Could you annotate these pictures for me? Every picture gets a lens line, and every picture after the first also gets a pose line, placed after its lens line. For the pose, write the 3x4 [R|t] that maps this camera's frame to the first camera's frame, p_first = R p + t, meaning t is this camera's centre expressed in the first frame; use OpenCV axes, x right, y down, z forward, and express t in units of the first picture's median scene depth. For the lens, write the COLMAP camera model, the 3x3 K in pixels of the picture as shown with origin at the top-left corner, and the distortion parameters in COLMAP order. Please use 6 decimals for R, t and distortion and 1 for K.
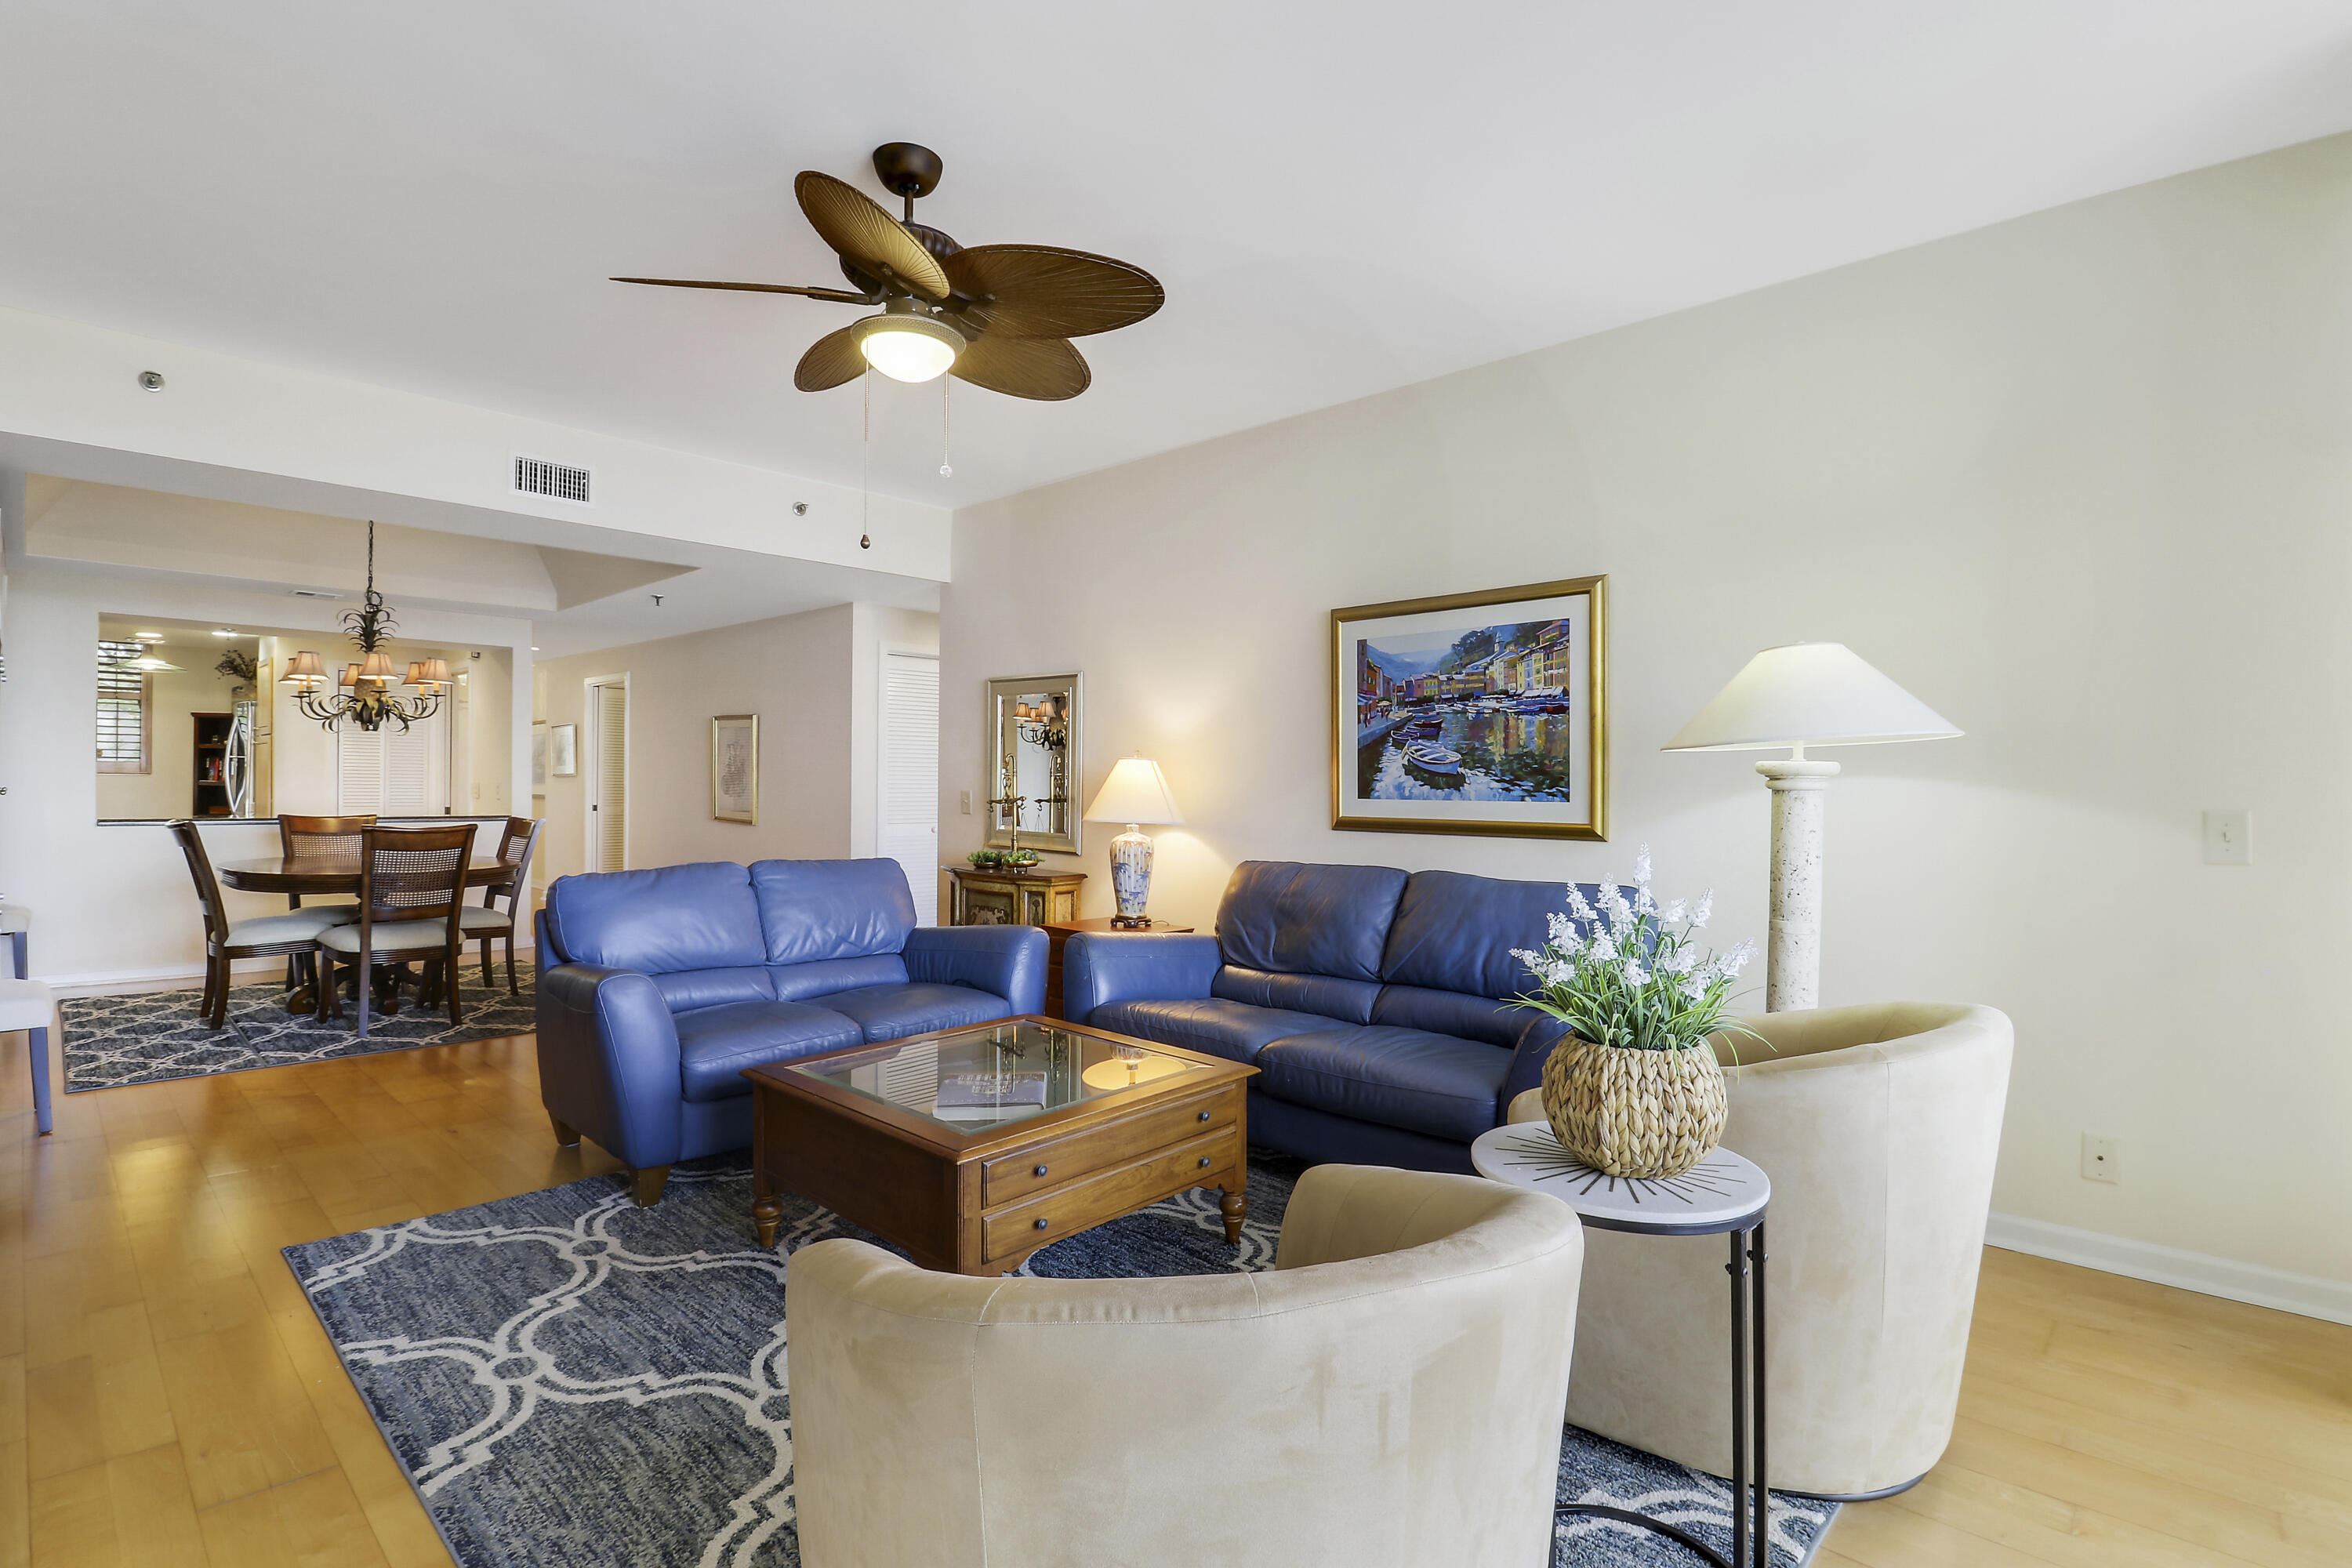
lens RADIAL K [[1112.3, 0, 1165.7], [0, 1112.3, 780.4], [0, 0, 1]] dist [0.009463, -0.013594]
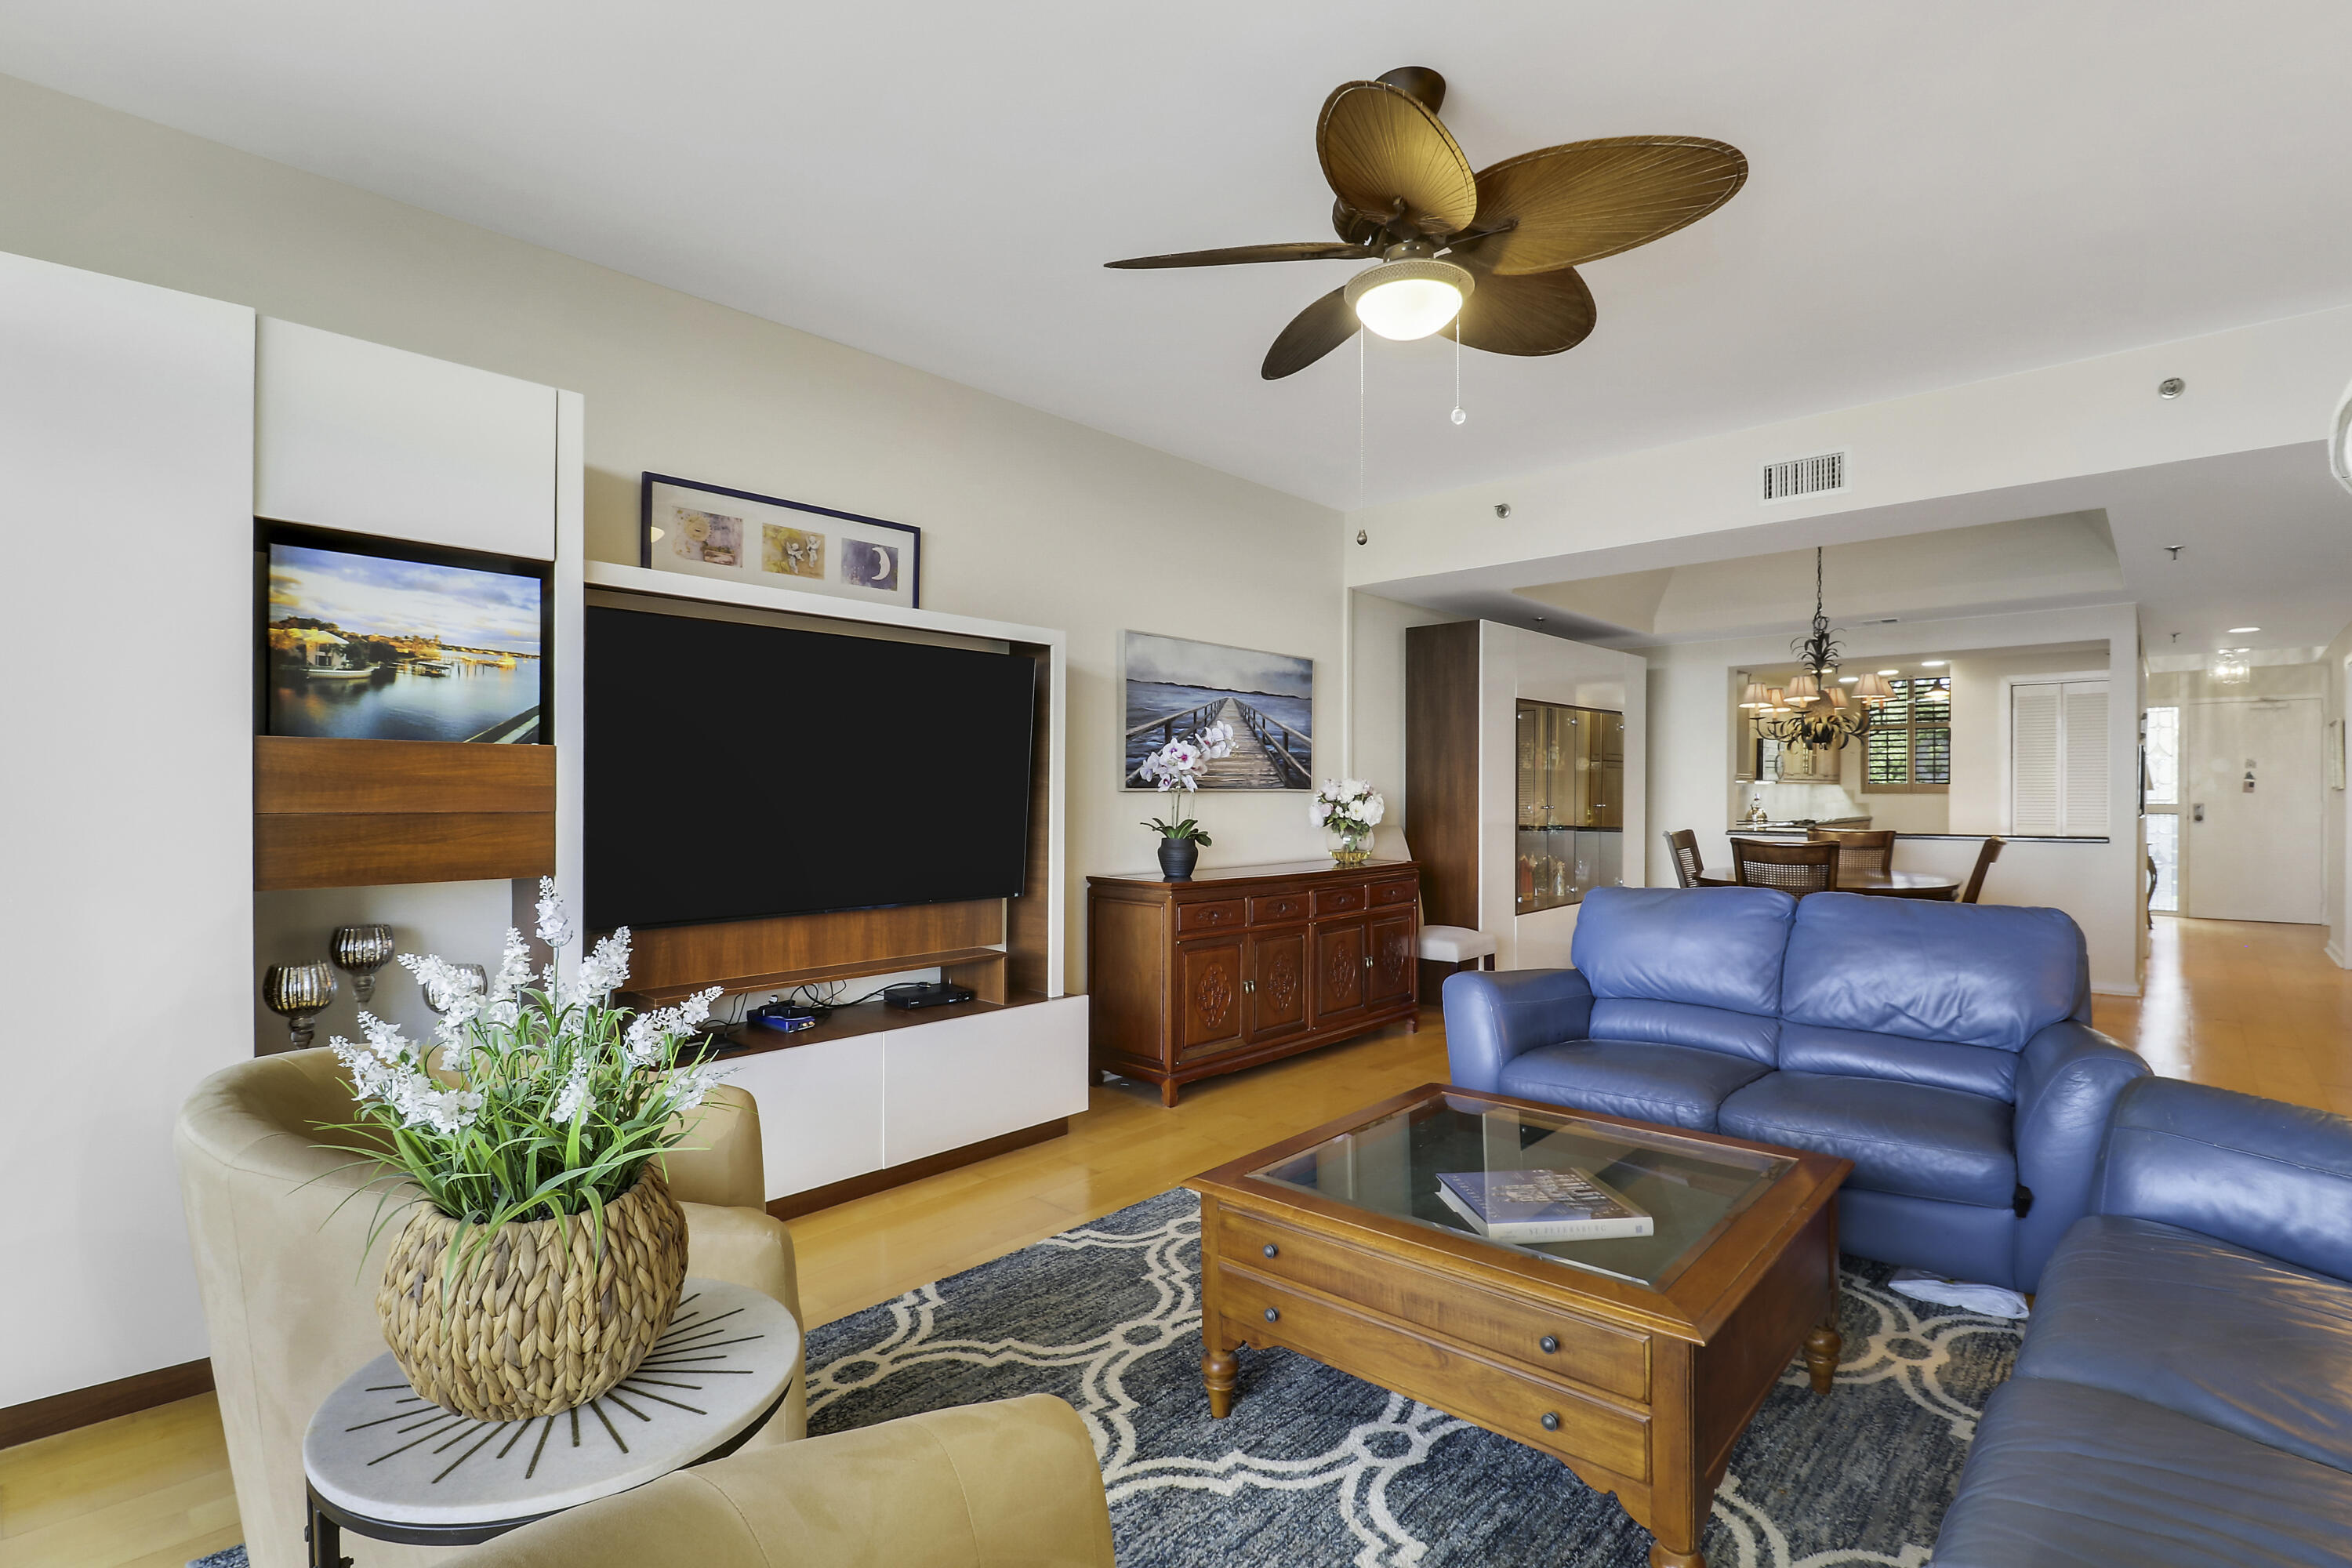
lens RADIAL K [[1112.3, 0, 1196.1], [0, 1112.3, 785.3], [0, 0, 1]] dist [0.009463, -0.013594]
pose [[0.044275, -0.017123, -0.998873, 0.433298], [0.002326, 0.999852, -0.017037, 0.007044], [0.999017, -0.001569, 0.044308, 0.527327]]
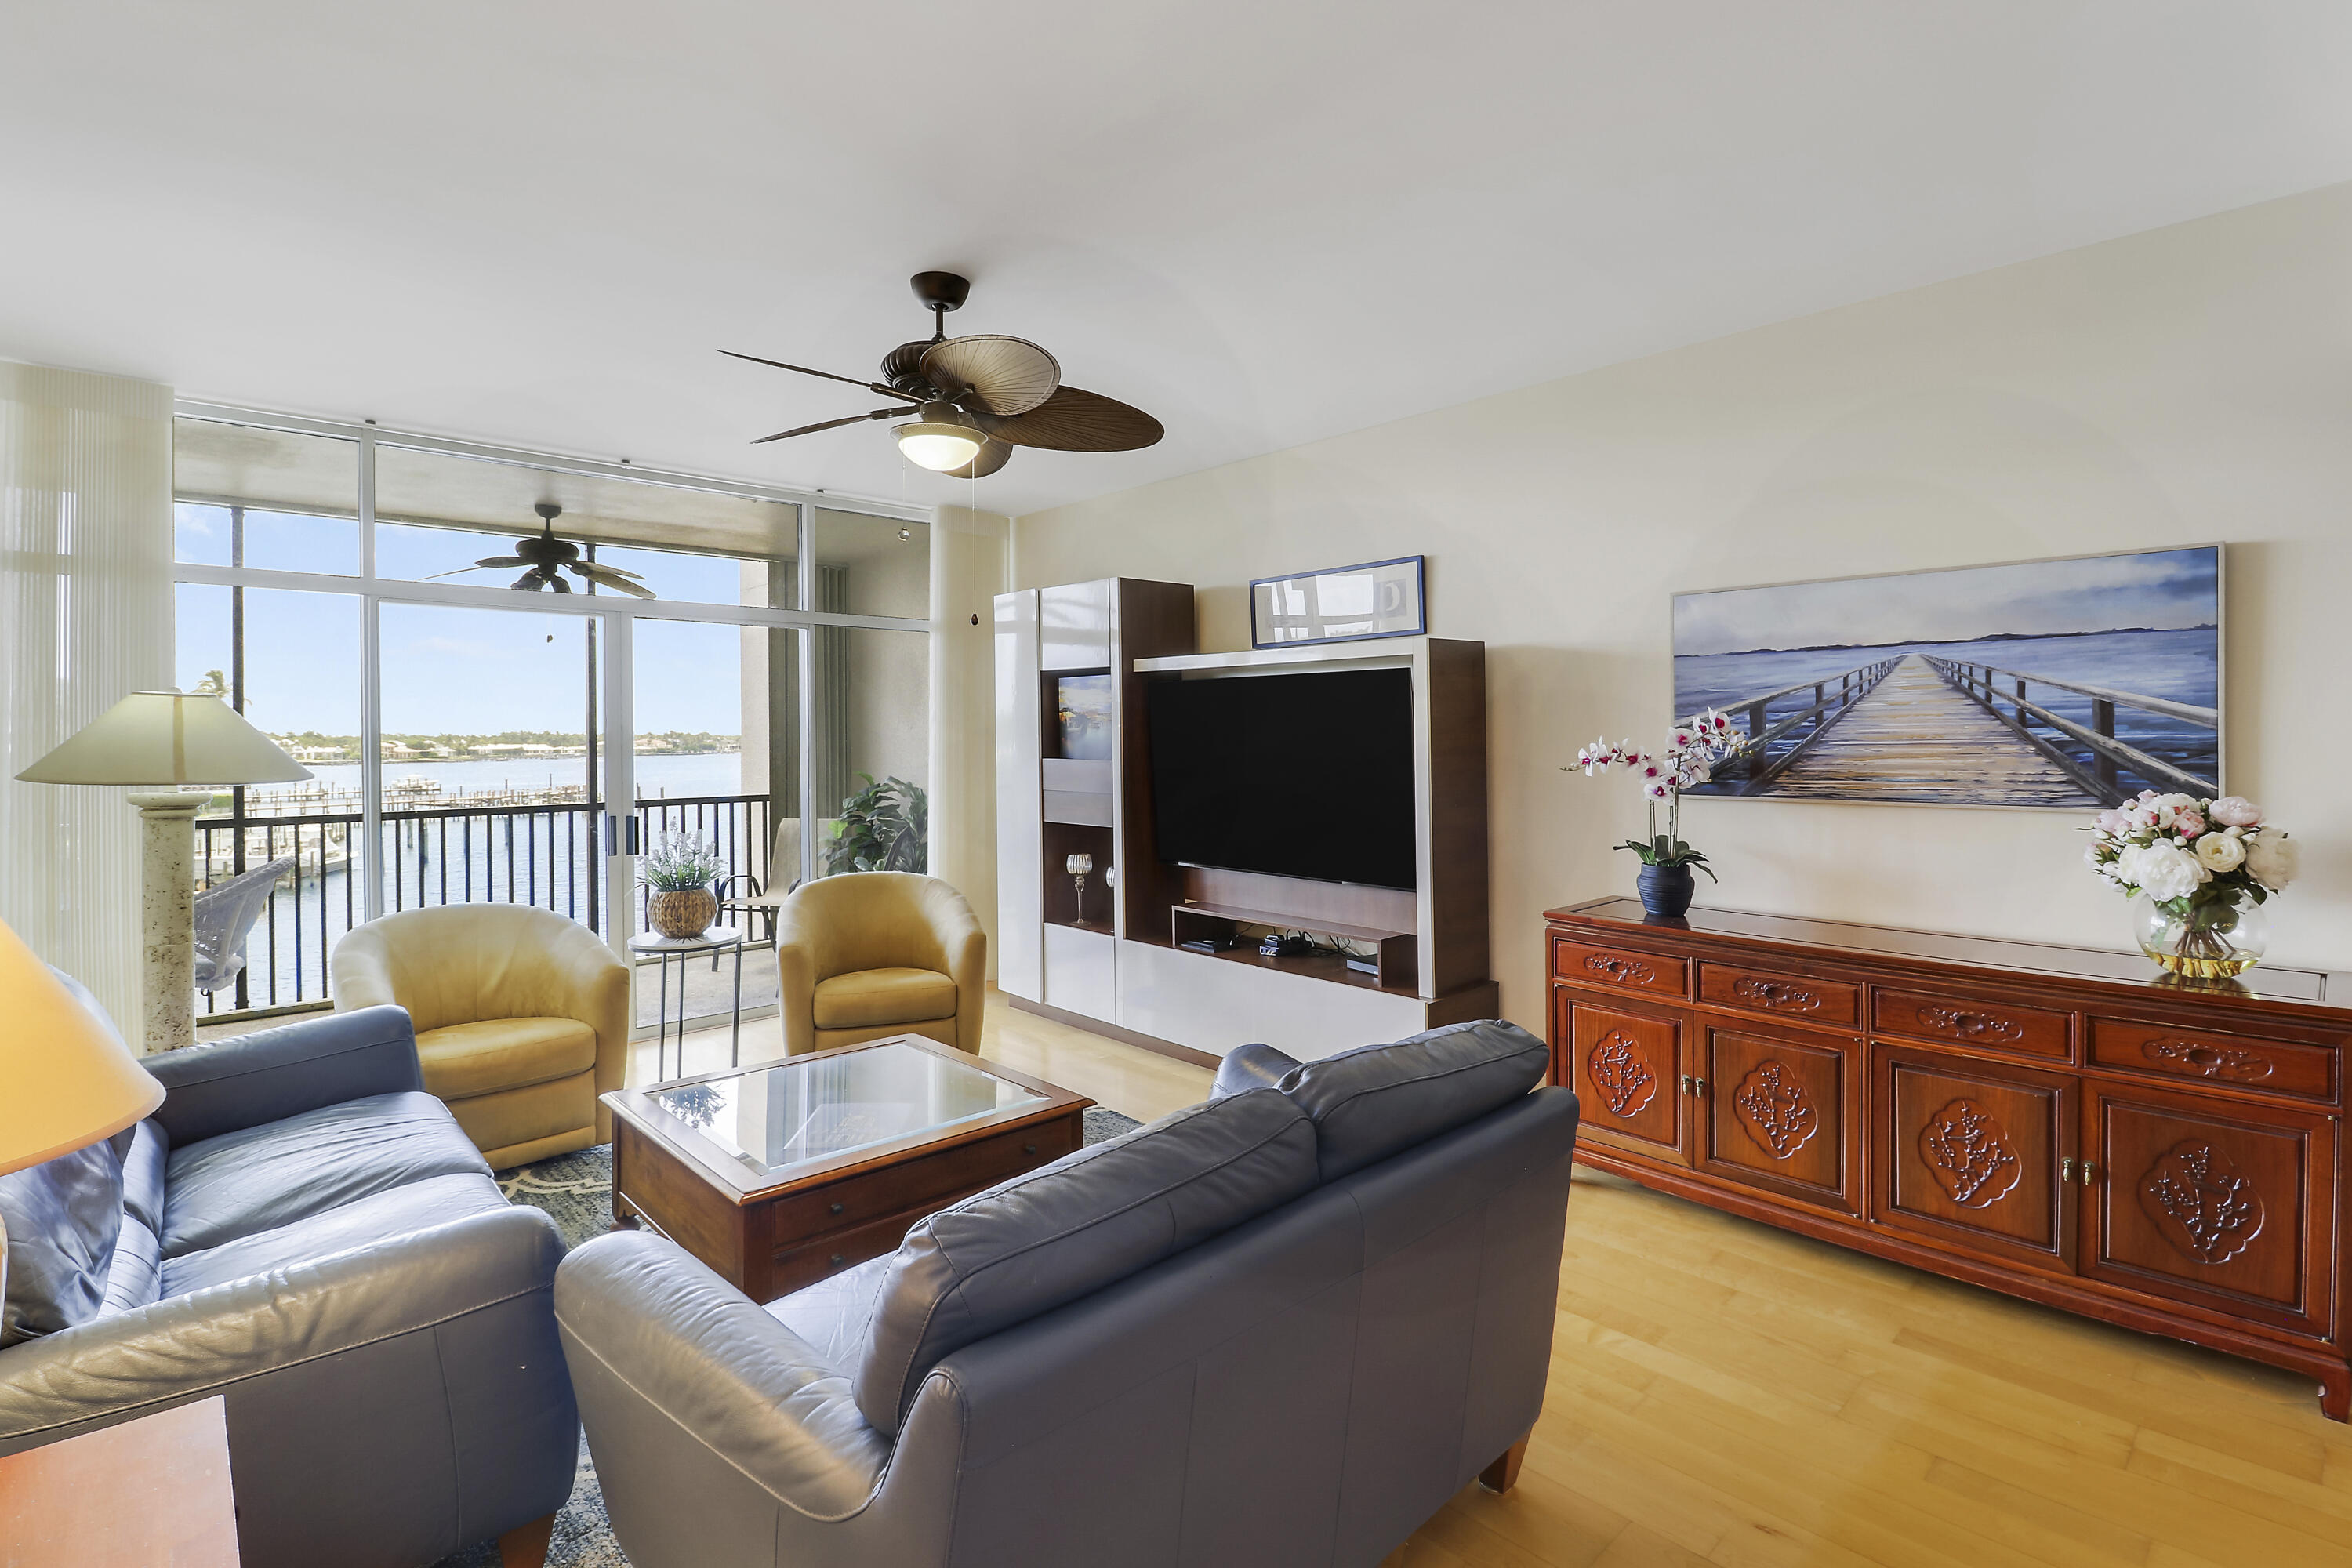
lens RADIAL K [[1112.3, 0, 1195.4], [0, 1112.3, 730.3], [0, 0, 1]] dist [0.009463, -0.013594]
pose [[-0.999118, -0.004533, 0.041750, -0.365227], [-0.004713, 0.999980, -0.004203, -0.055968], [-0.041730, -0.004396, -0.999119, 1.430157]]
